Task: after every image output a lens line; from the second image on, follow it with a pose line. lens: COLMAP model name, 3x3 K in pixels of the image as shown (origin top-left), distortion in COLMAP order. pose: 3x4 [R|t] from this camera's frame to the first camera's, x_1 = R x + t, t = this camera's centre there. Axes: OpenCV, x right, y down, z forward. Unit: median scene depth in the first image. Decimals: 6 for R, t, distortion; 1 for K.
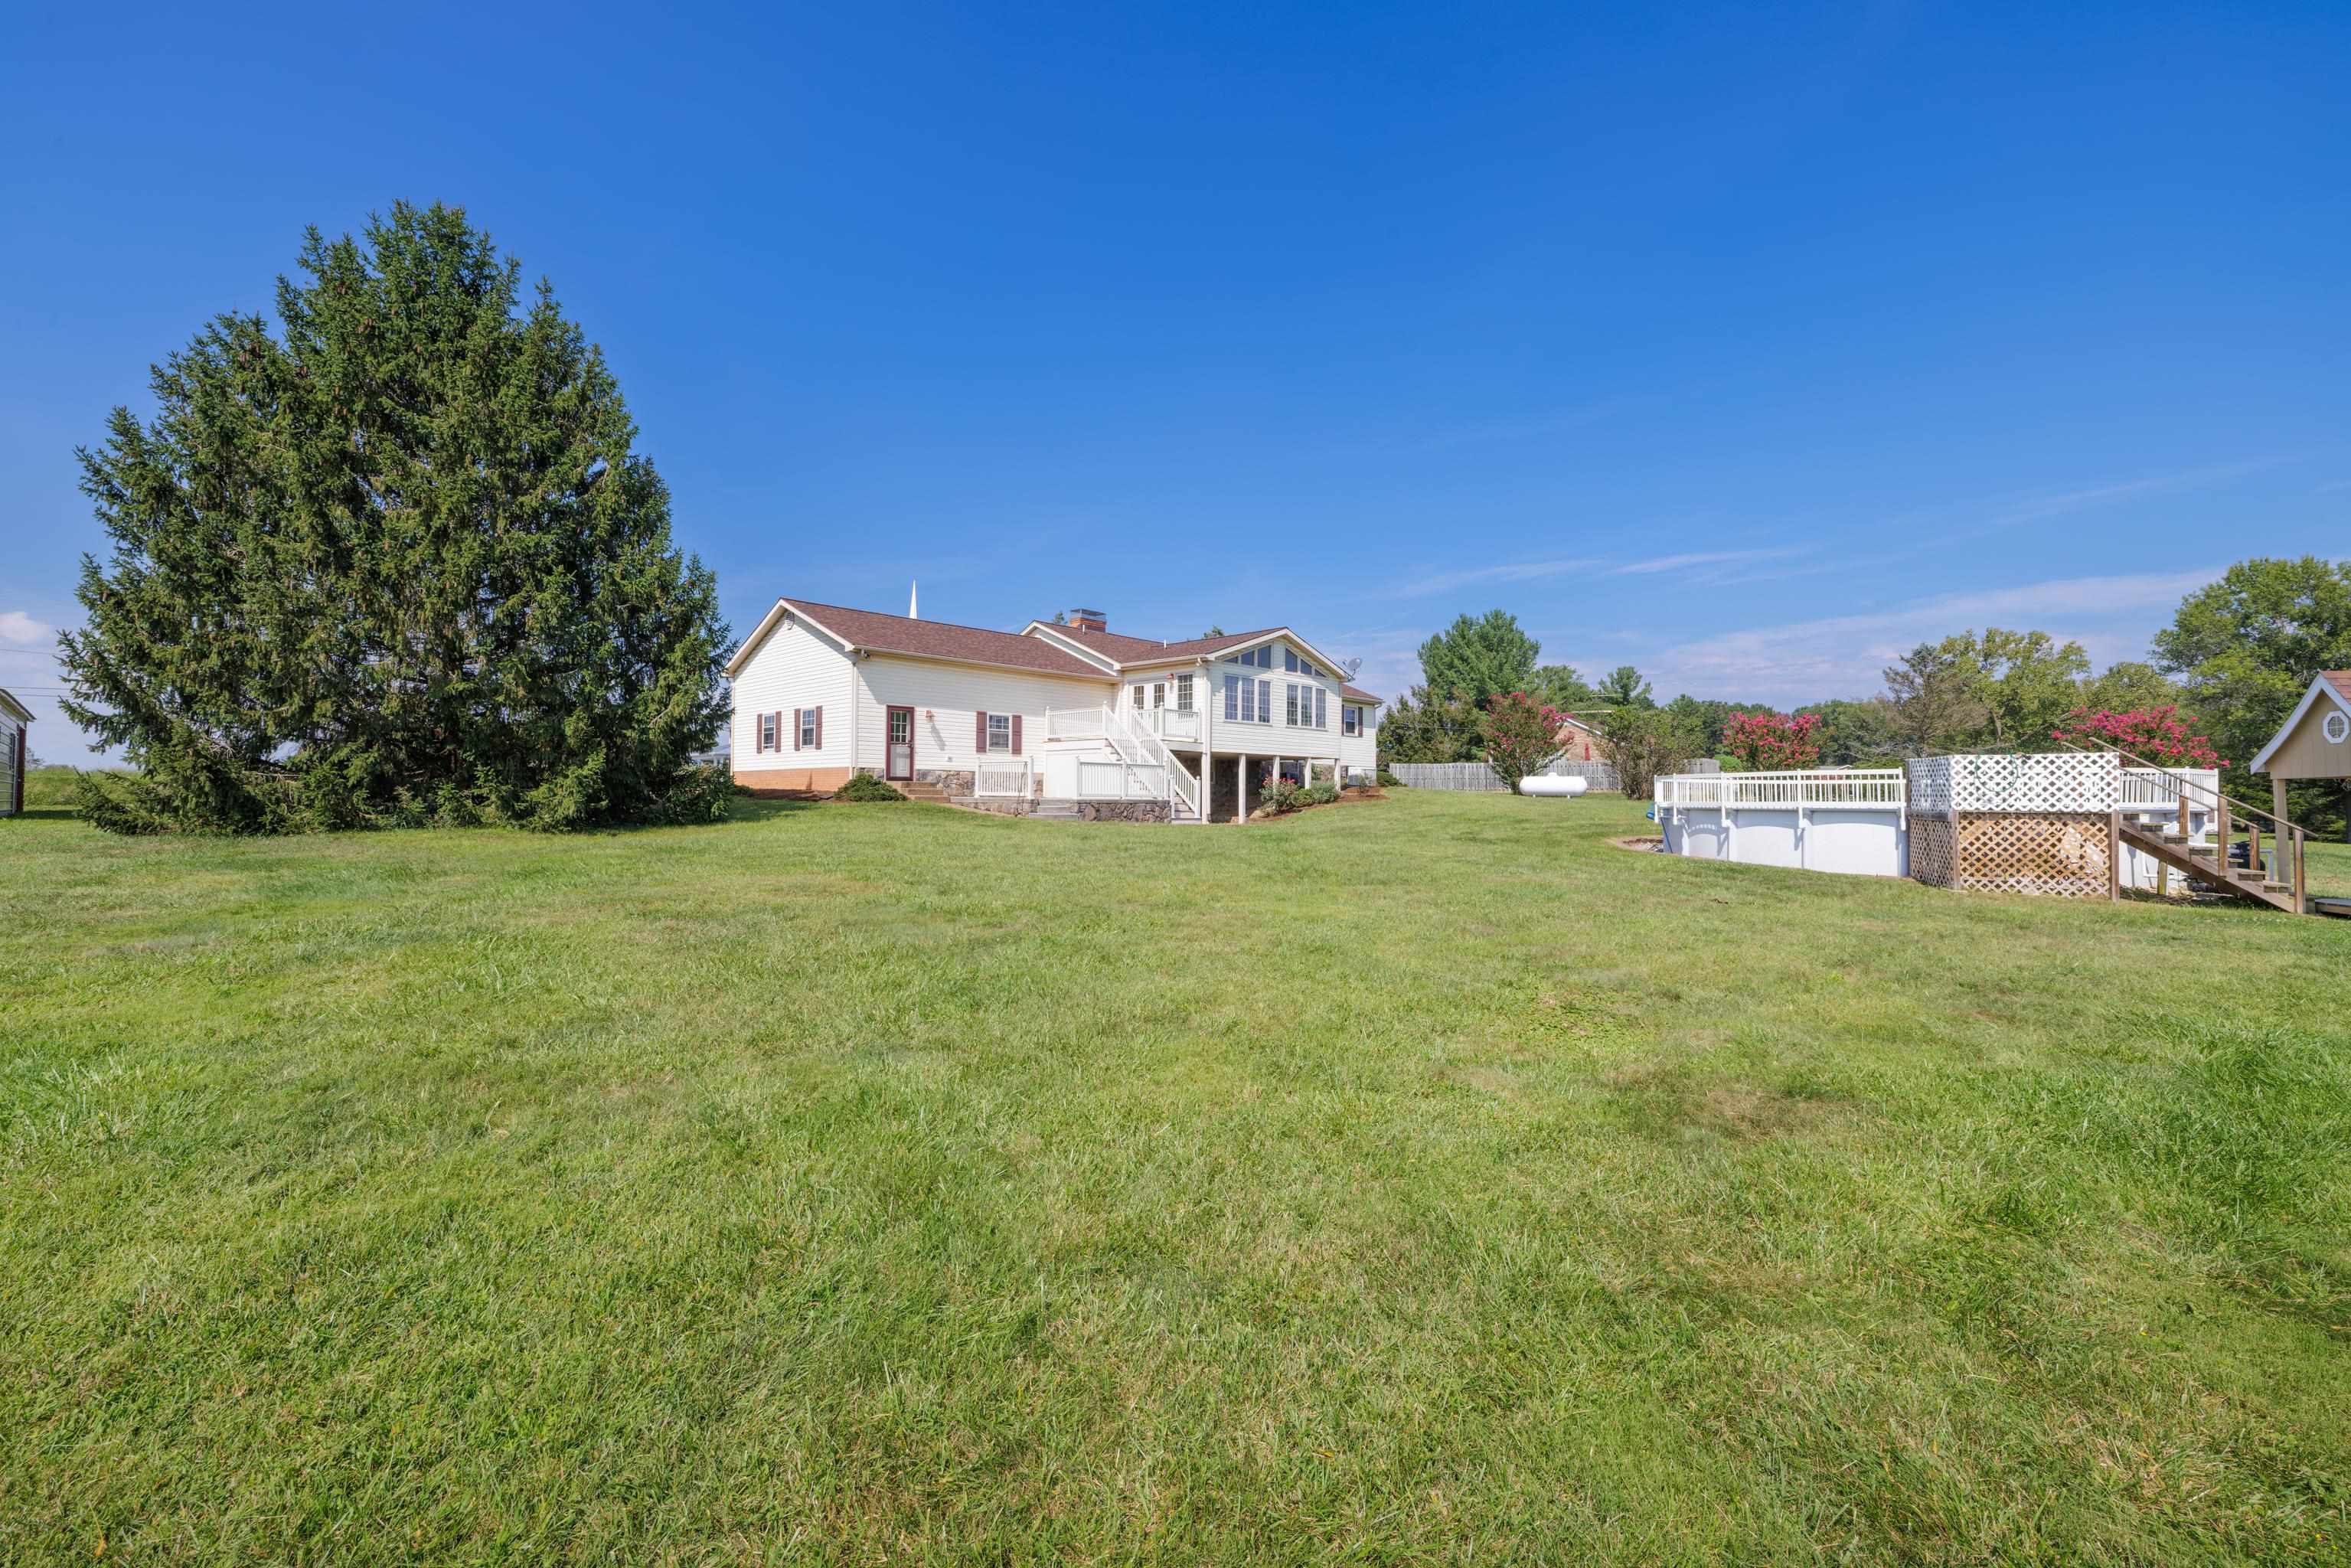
lens RADIAL K [[970.4, 0, 1178.9], [0, 970.4, 782.2], [0, 0, 1]] dist [-0.001862, 0.000118]
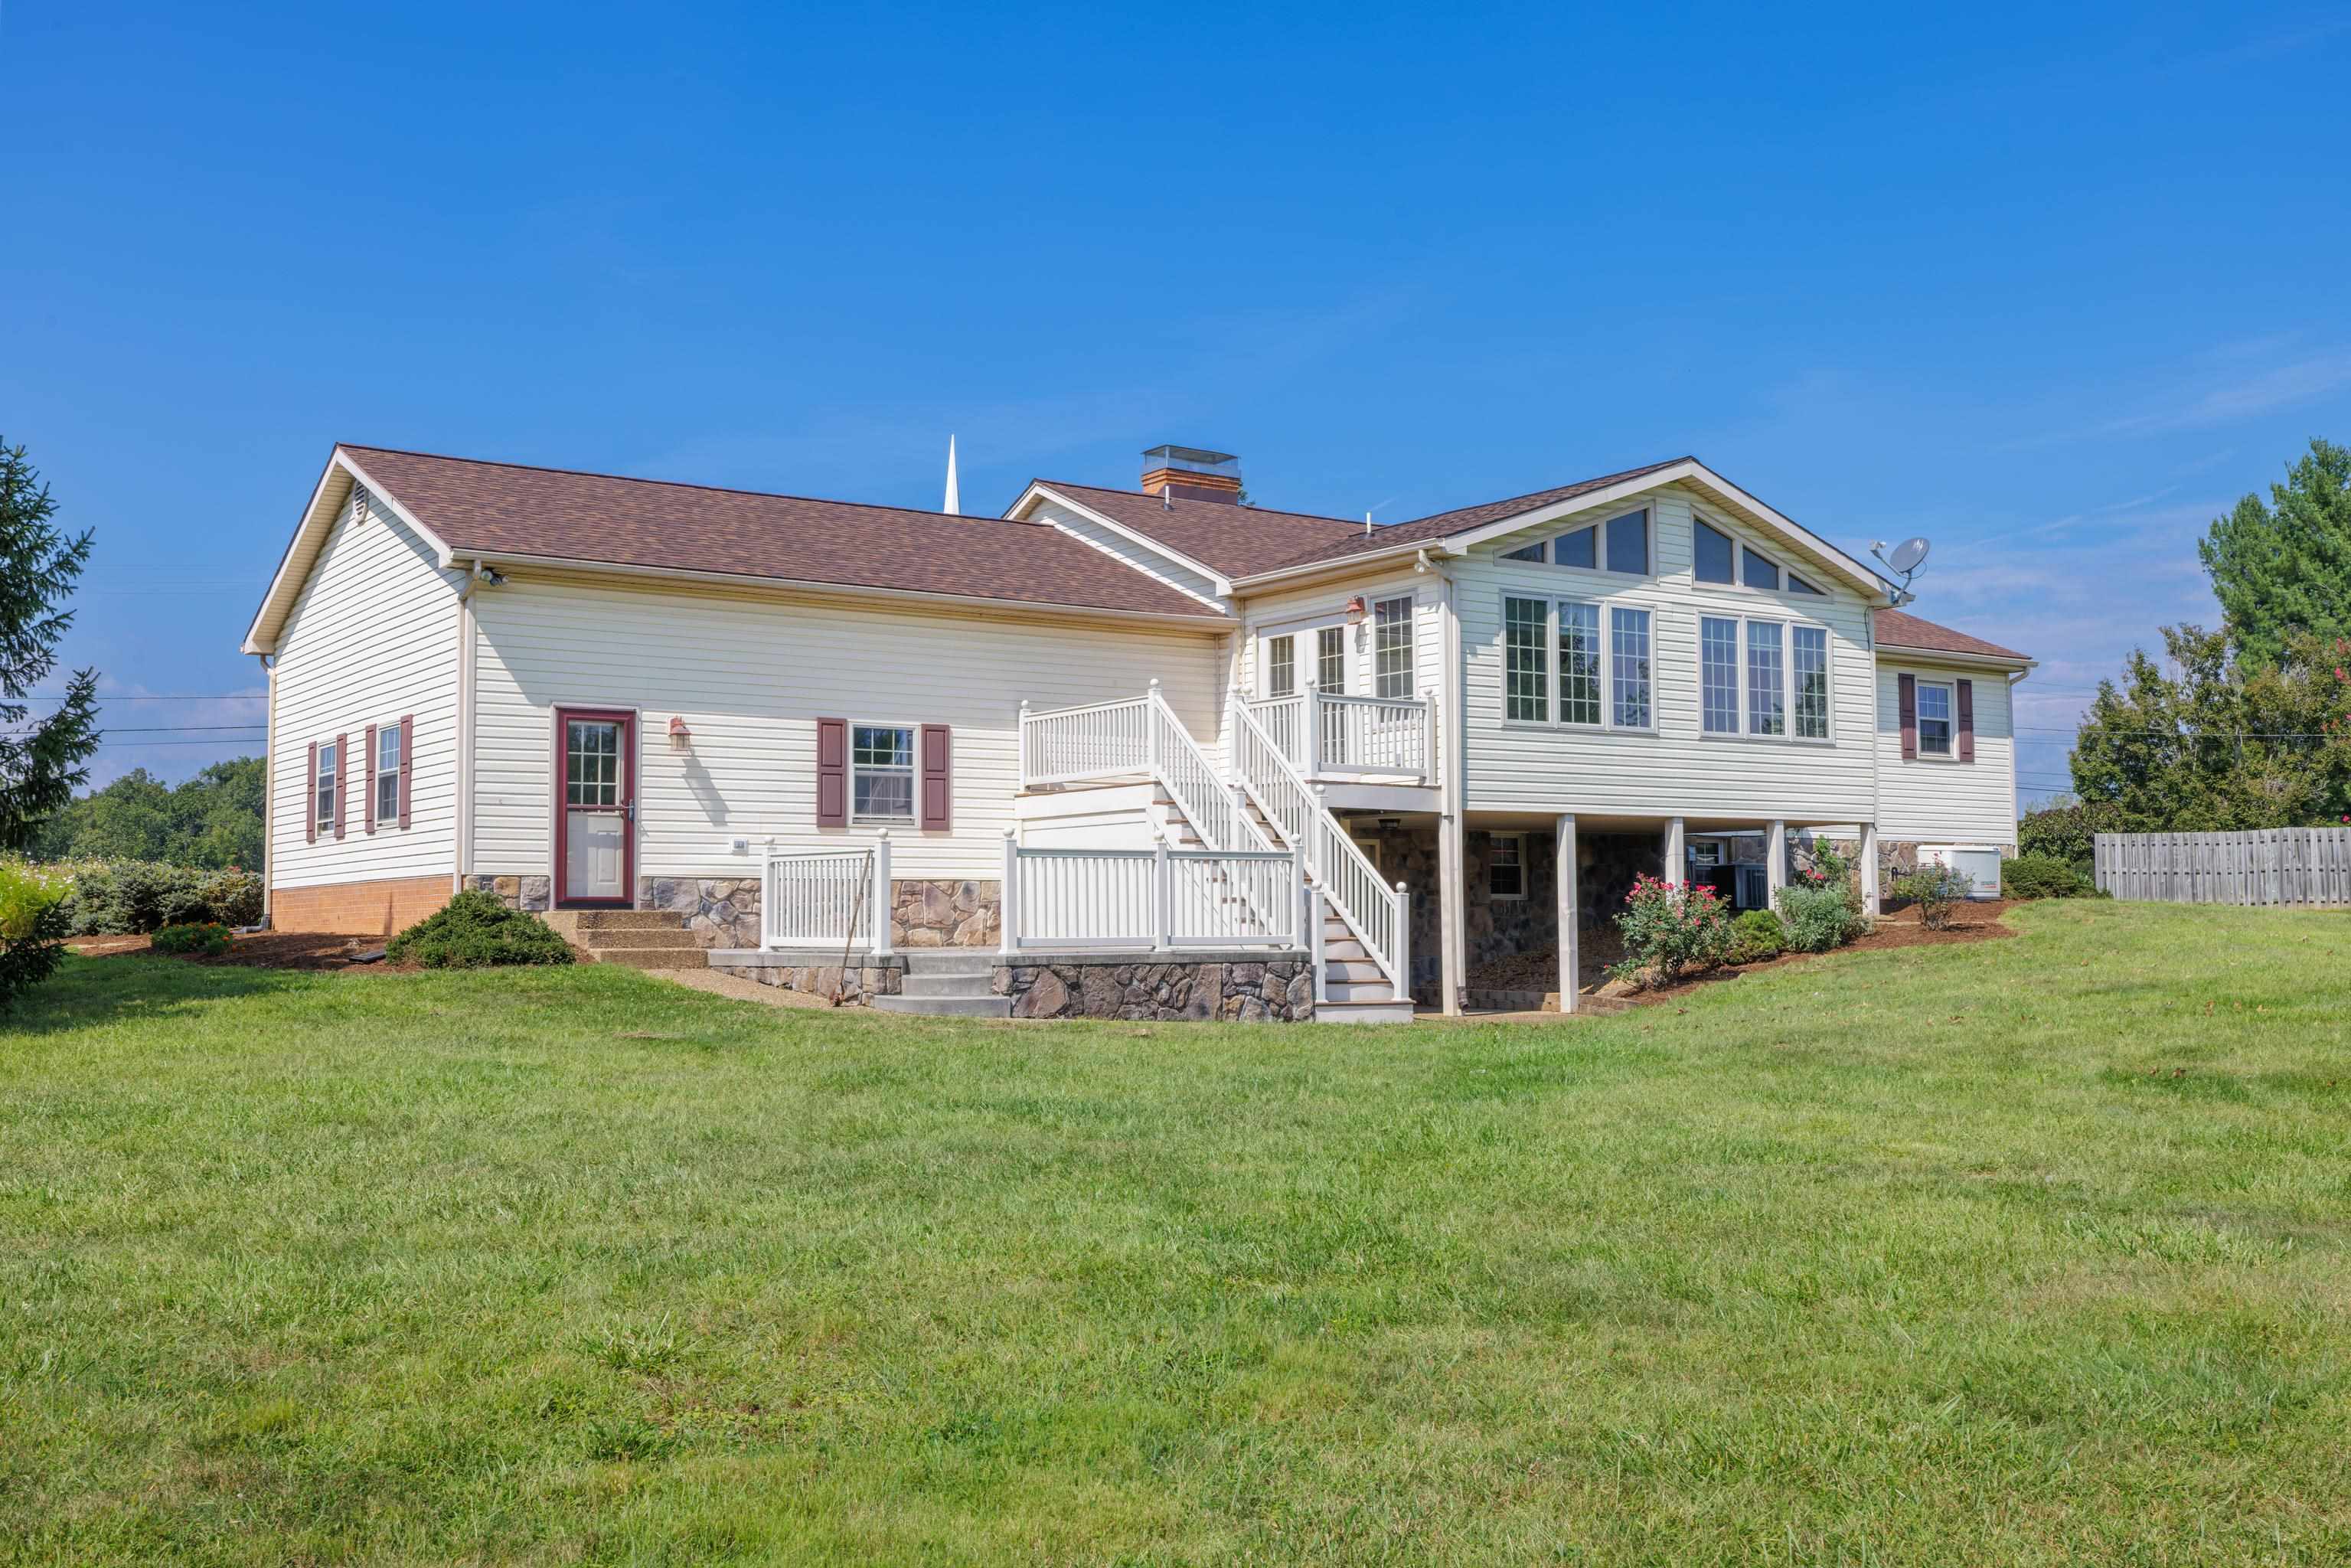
lens RADIAL K [[2241.4, 0, 1200.3], [0, 2241.4, 785.6], [0, 0, 1]] dist [-0.004548, 0.003517]
pose [[0.980404, -0.025794, -0.195303, 0.095567], [0.016467, 0.998652, -0.049233, -0.002035], [0.196310, 0.045052, 0.979506, 0.171915]]
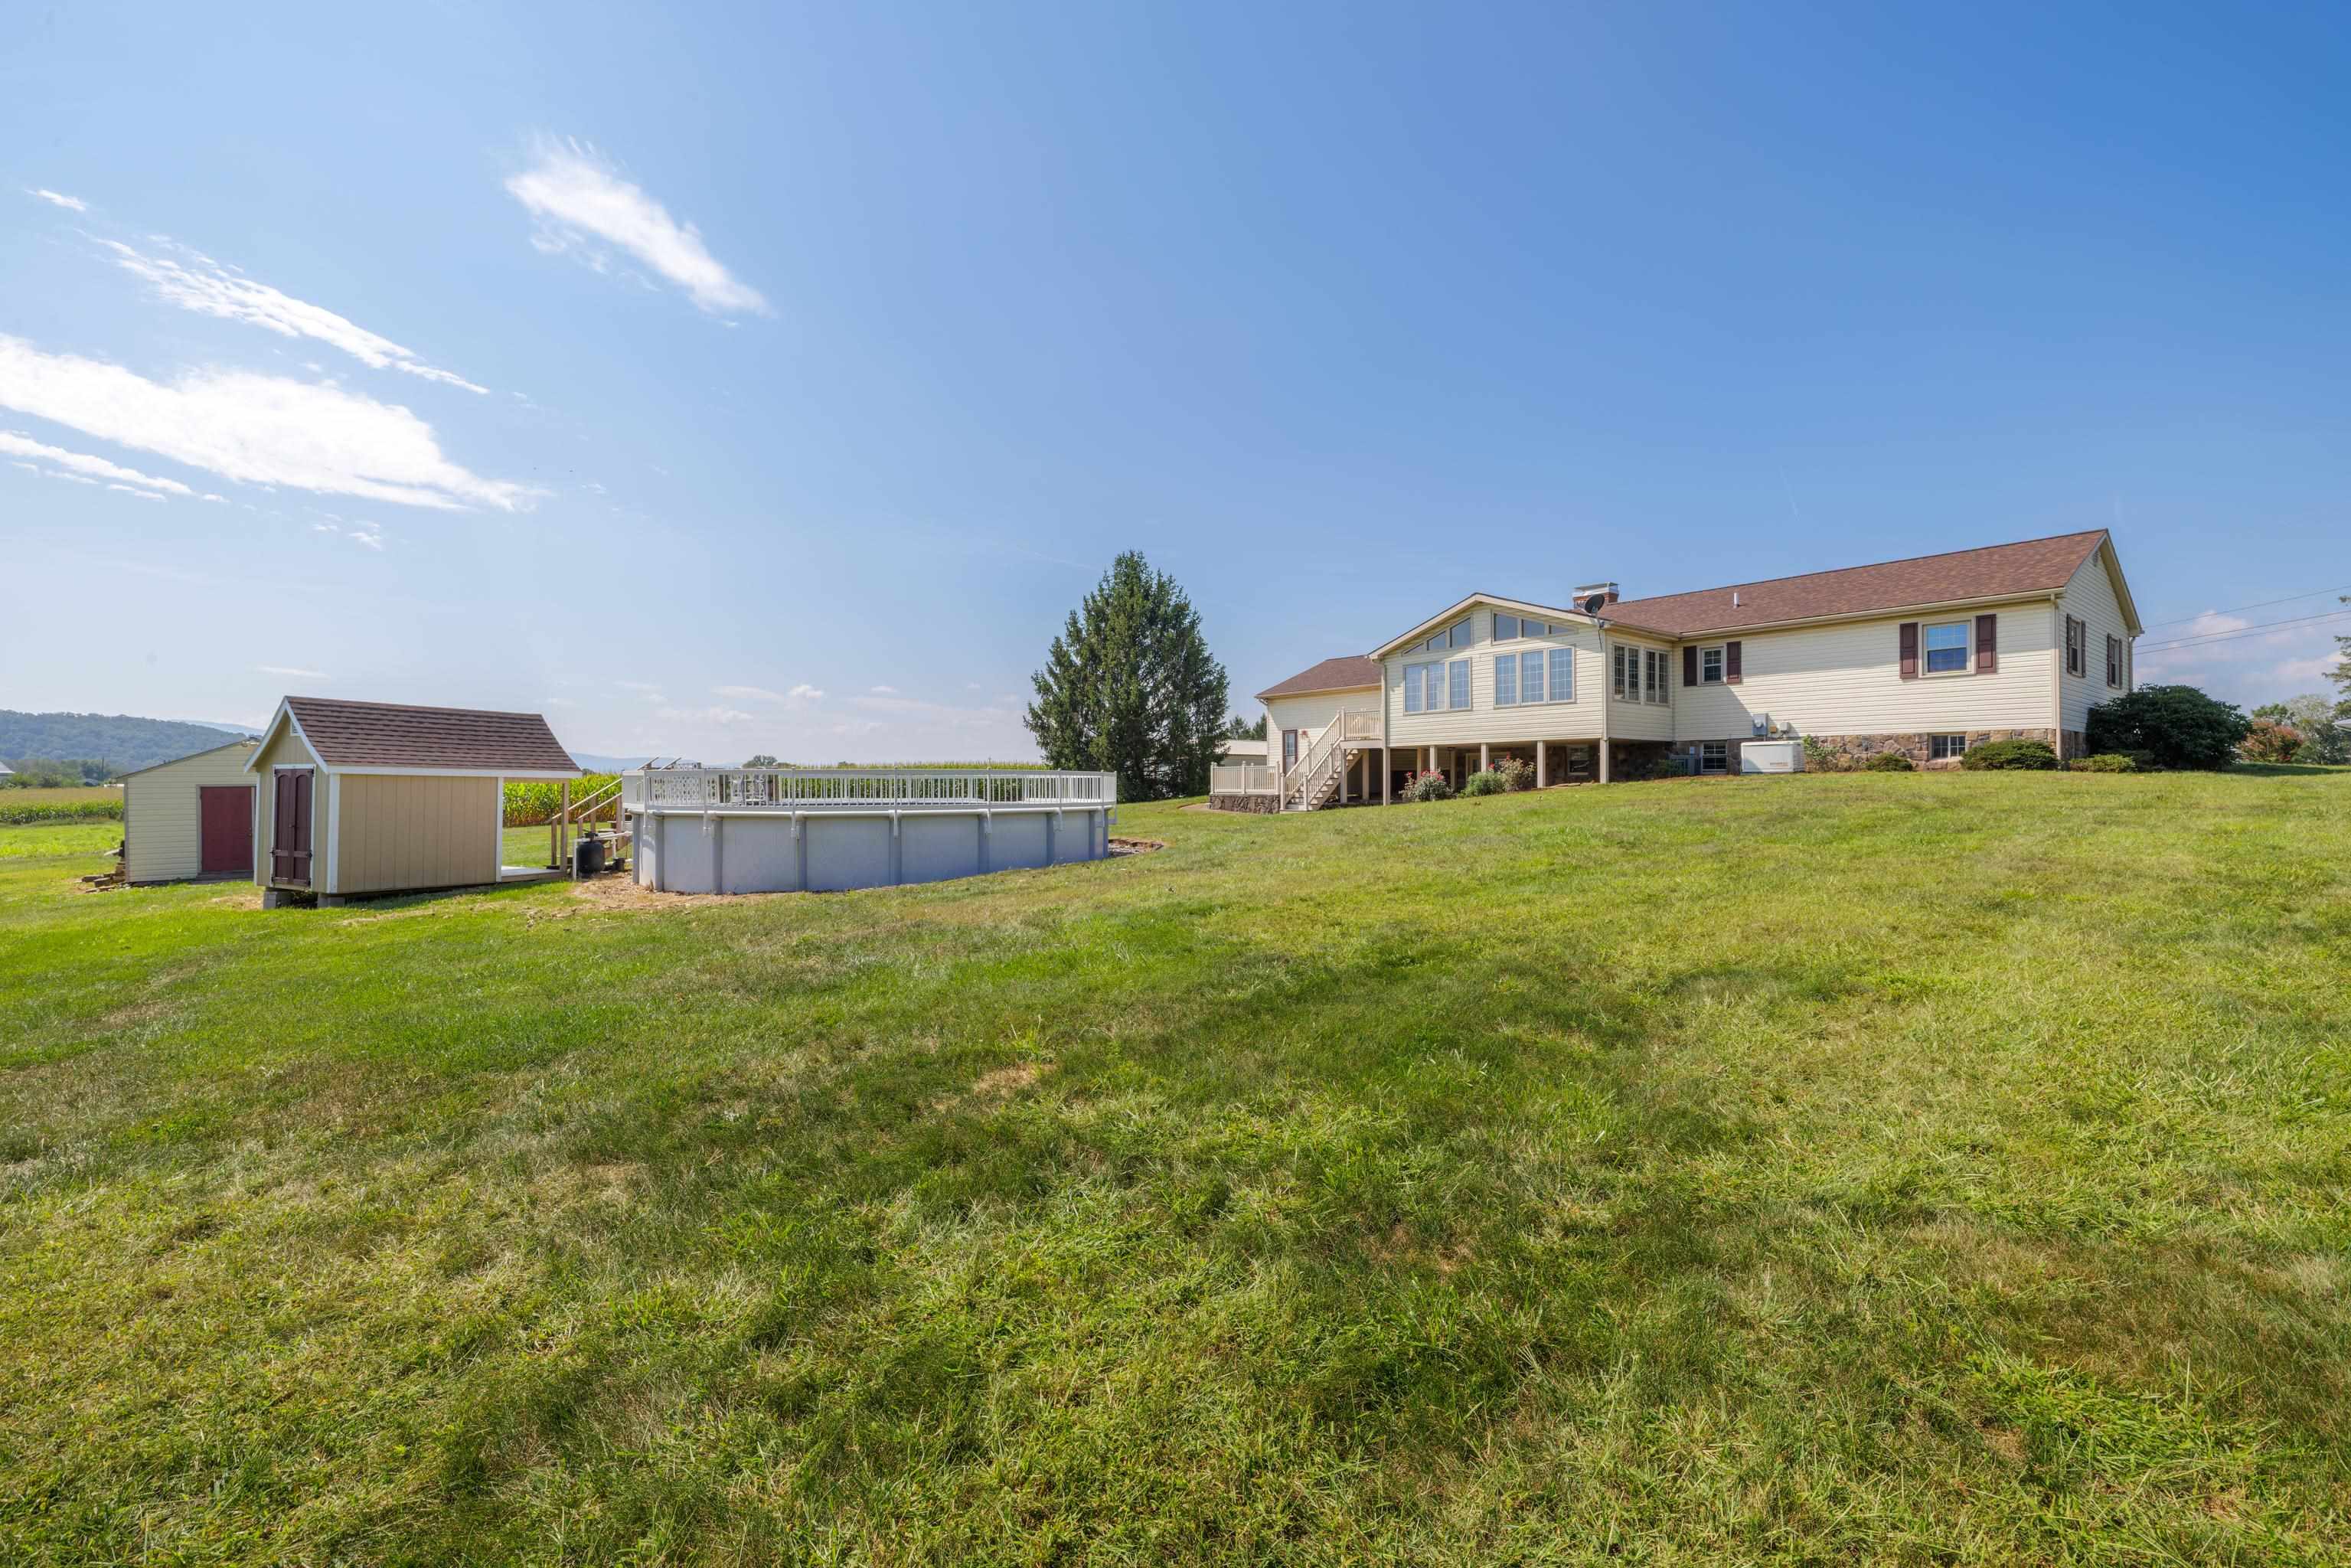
lens RADIAL K [[970.4, 0, 1178.9], [0, 970.4, 782.2], [0, 0, 1]] dist [-0.001862, 0.000118]
pose [[-0.106419, -0.011829, -0.994251, 1.030635], [0.017807, 0.999746, -0.013801, 0.014688], [0.994162, -0.019173, -0.106181, 0.864403]]
